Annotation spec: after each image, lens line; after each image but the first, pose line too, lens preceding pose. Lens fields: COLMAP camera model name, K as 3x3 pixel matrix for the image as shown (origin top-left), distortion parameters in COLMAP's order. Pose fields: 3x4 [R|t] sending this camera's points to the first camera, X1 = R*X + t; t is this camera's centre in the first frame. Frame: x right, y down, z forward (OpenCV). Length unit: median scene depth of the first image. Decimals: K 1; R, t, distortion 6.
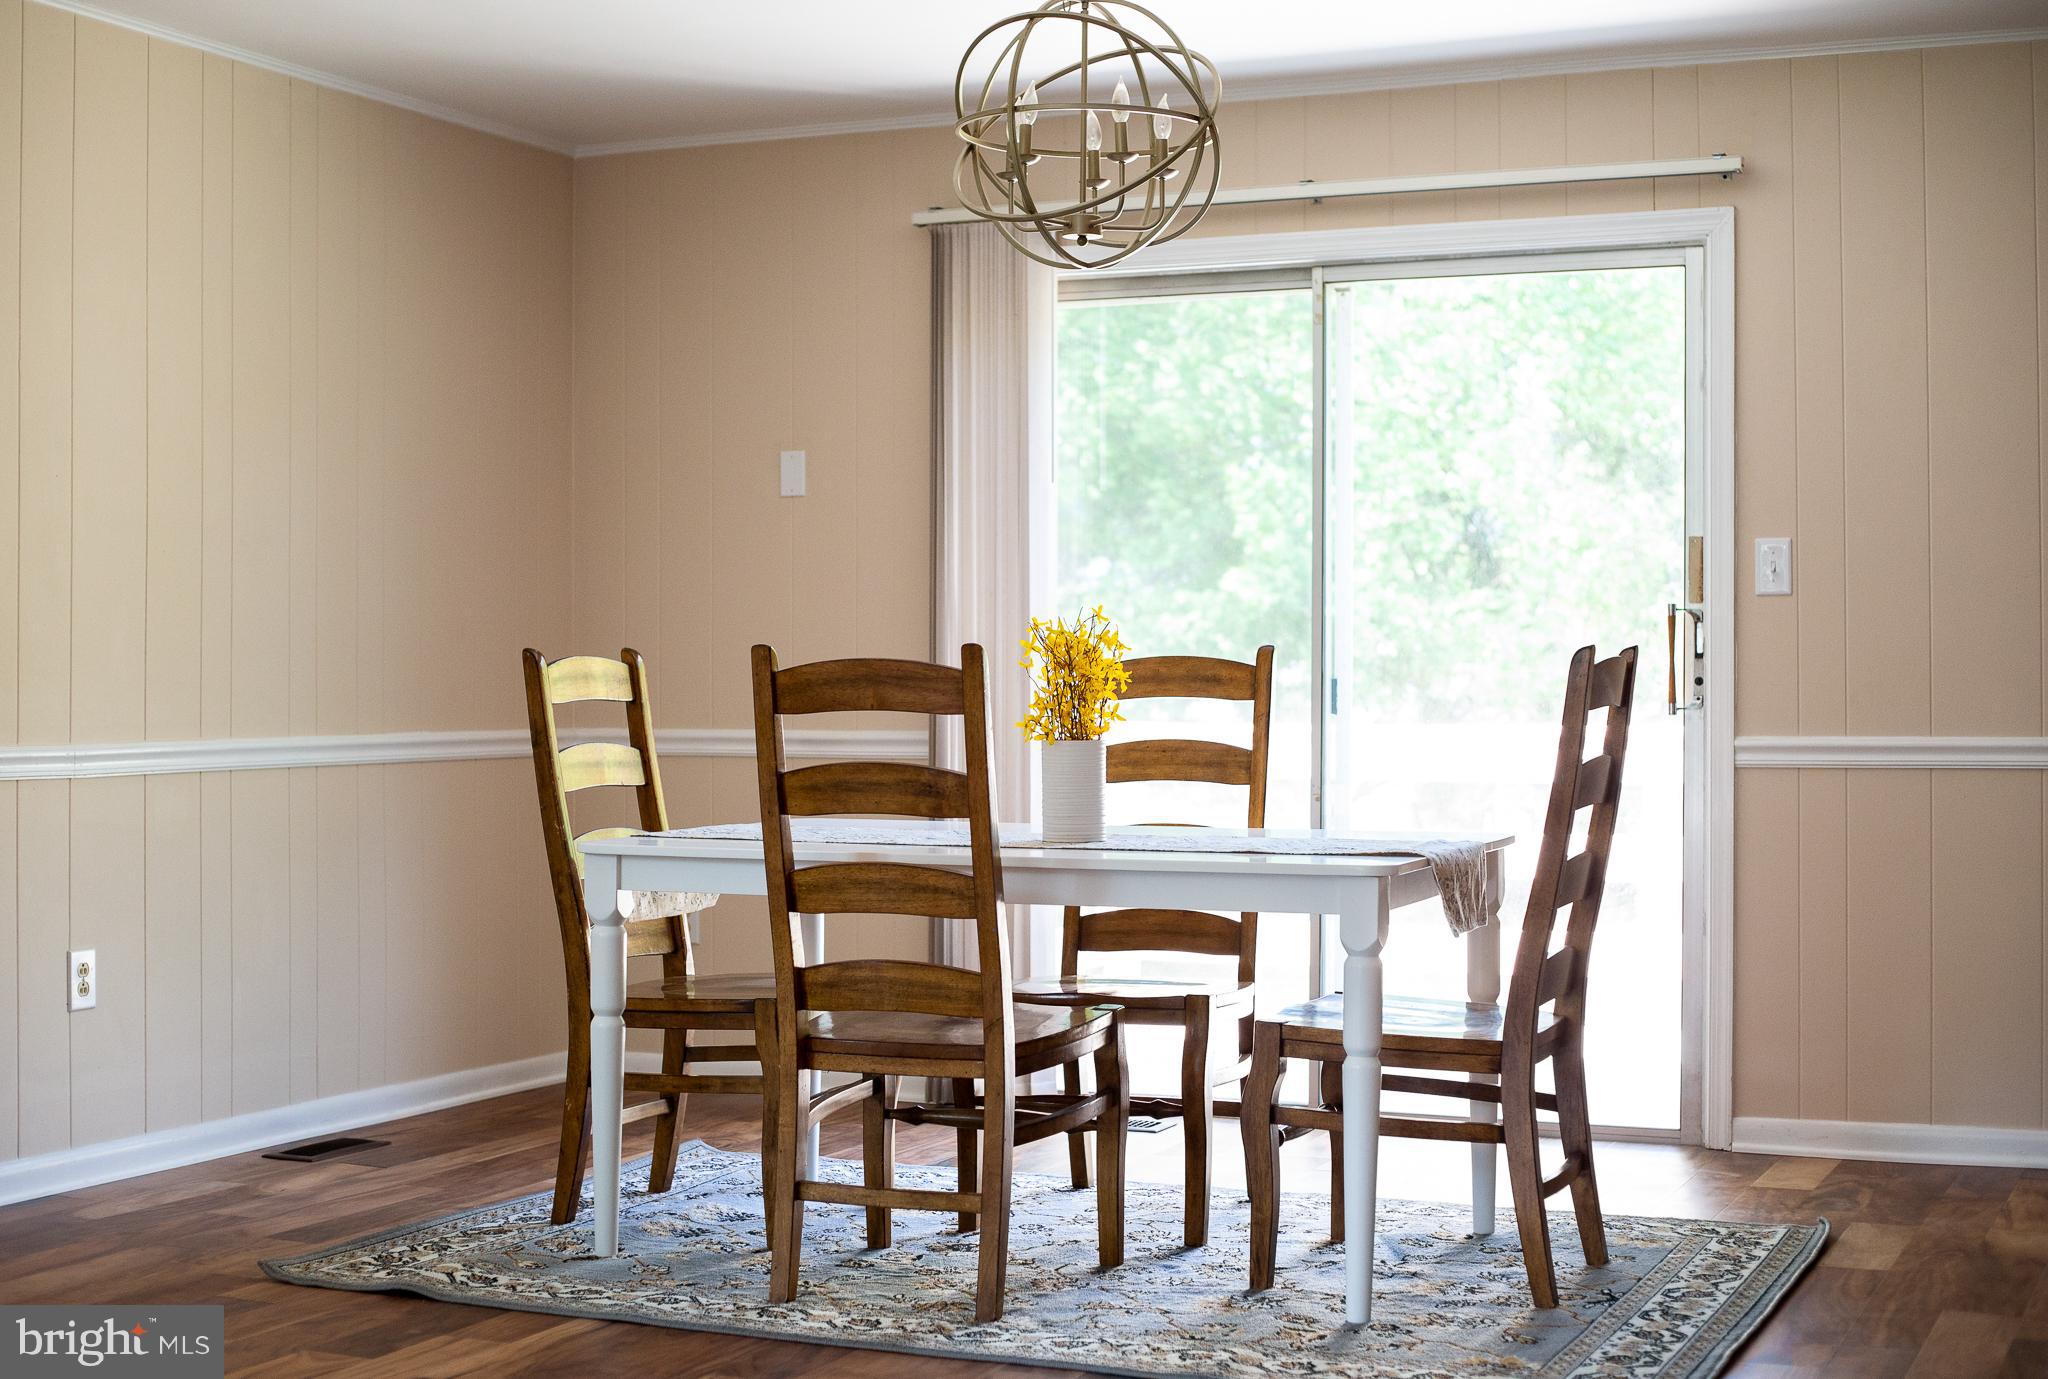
lens RADIAL K [[3056.1, 0, 1027.8], [0, 3056.1, 687.9], [0, 0, 1]] dist [-0.050061, 0.000000]
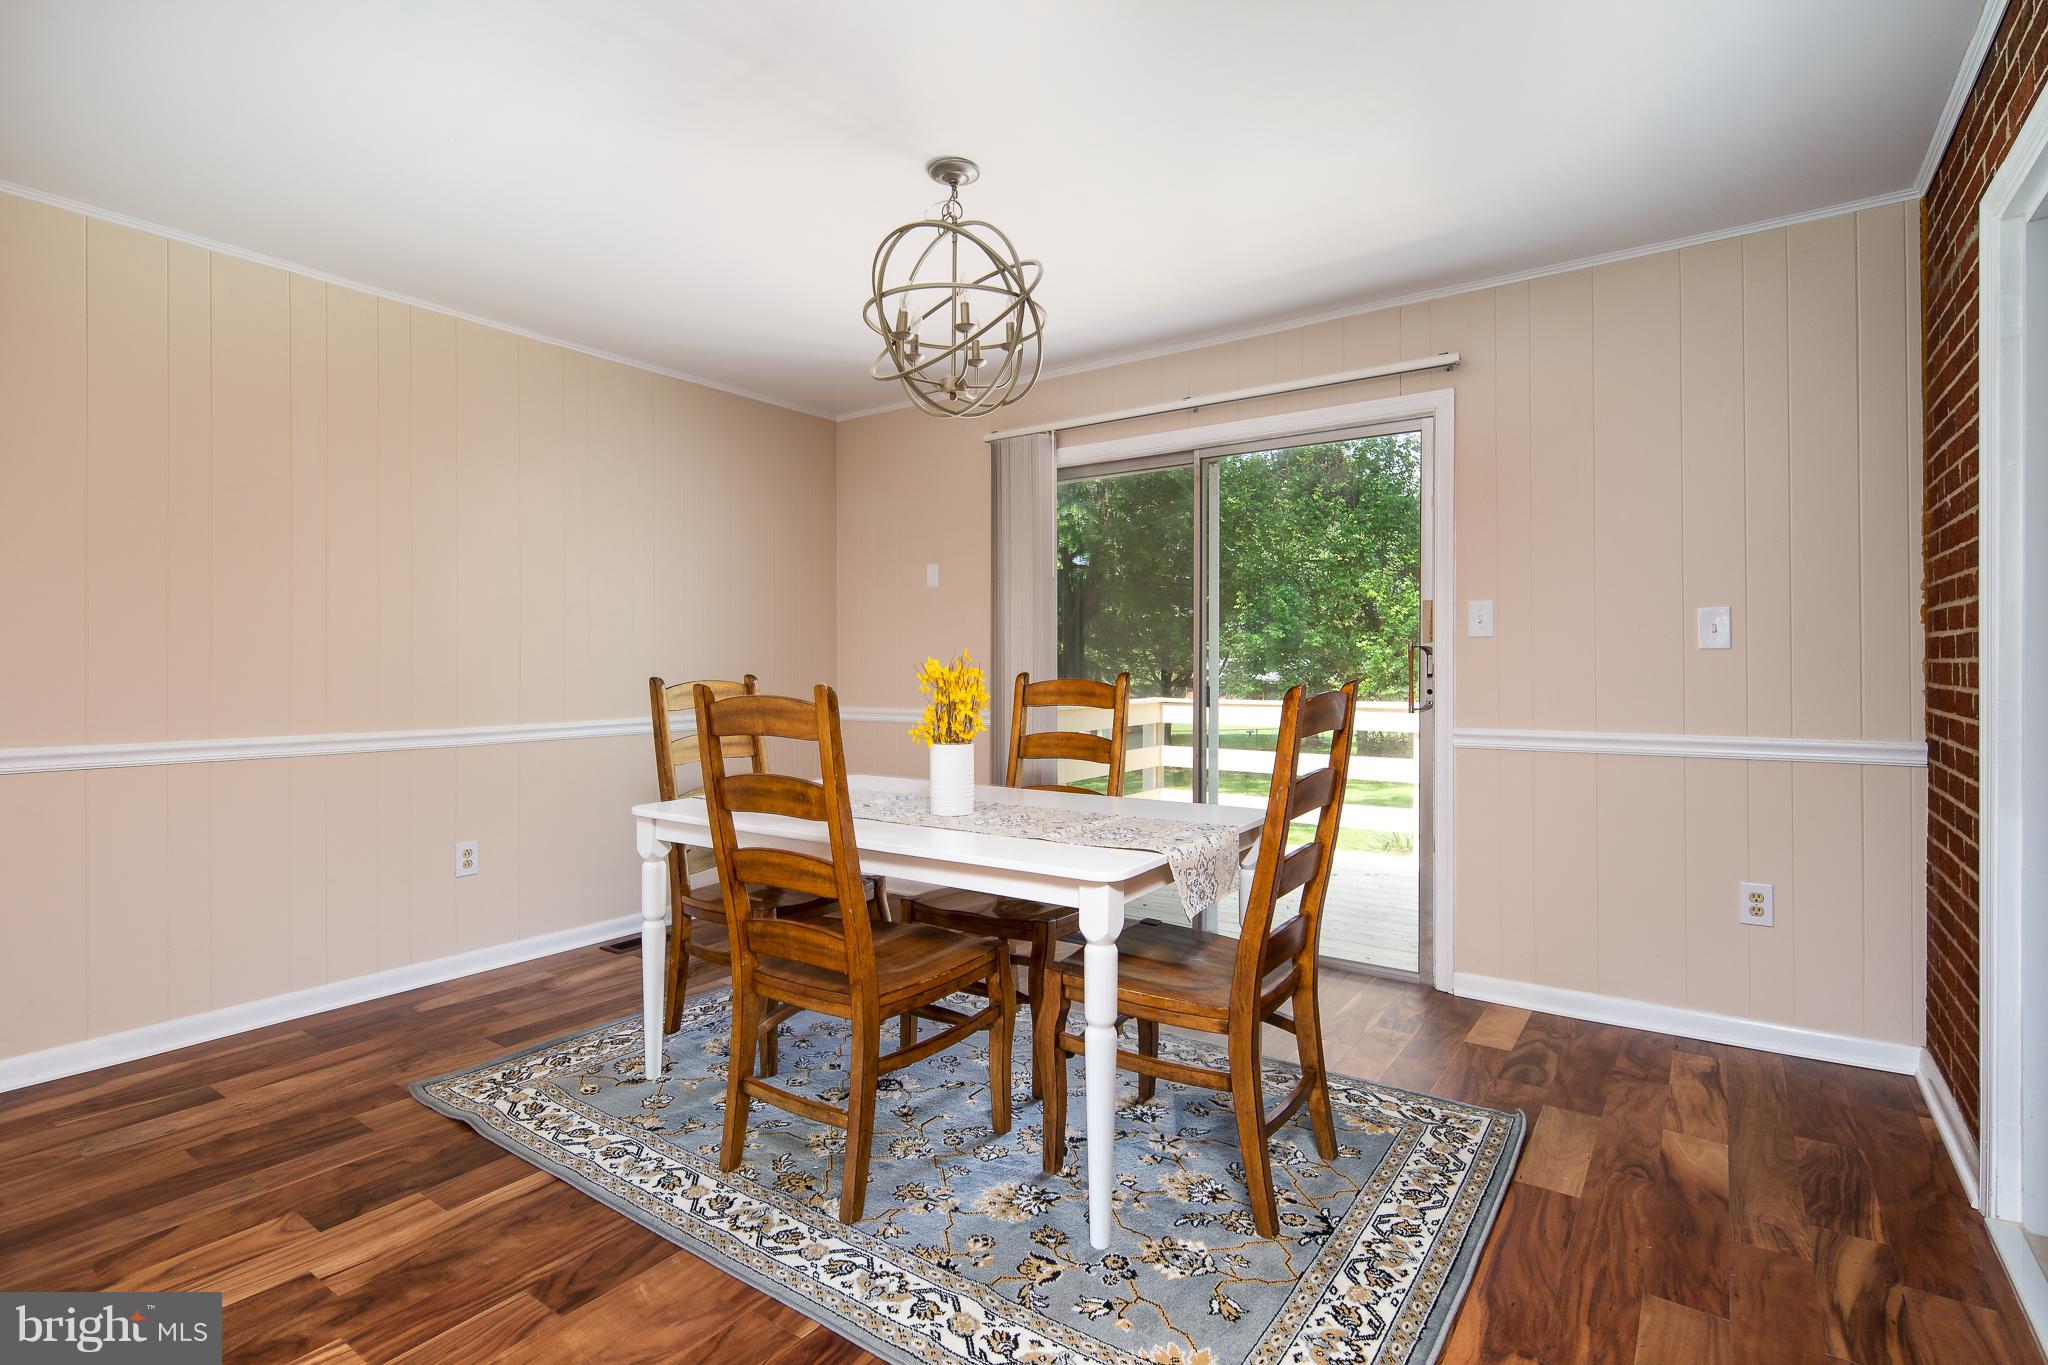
lens RADIAL K [[996.2, 0, 1002.7], [0, 996.2, 665.0], [0, 0, 1]] dist [0.007680, -0.001587]
pose [[0.976065, -0.002414, -0.217466, 0.128427], [0.002975, 0.999993, 0.002252, -0.019077], [0.217459, -0.002845, 0.976065, 0.494442]]
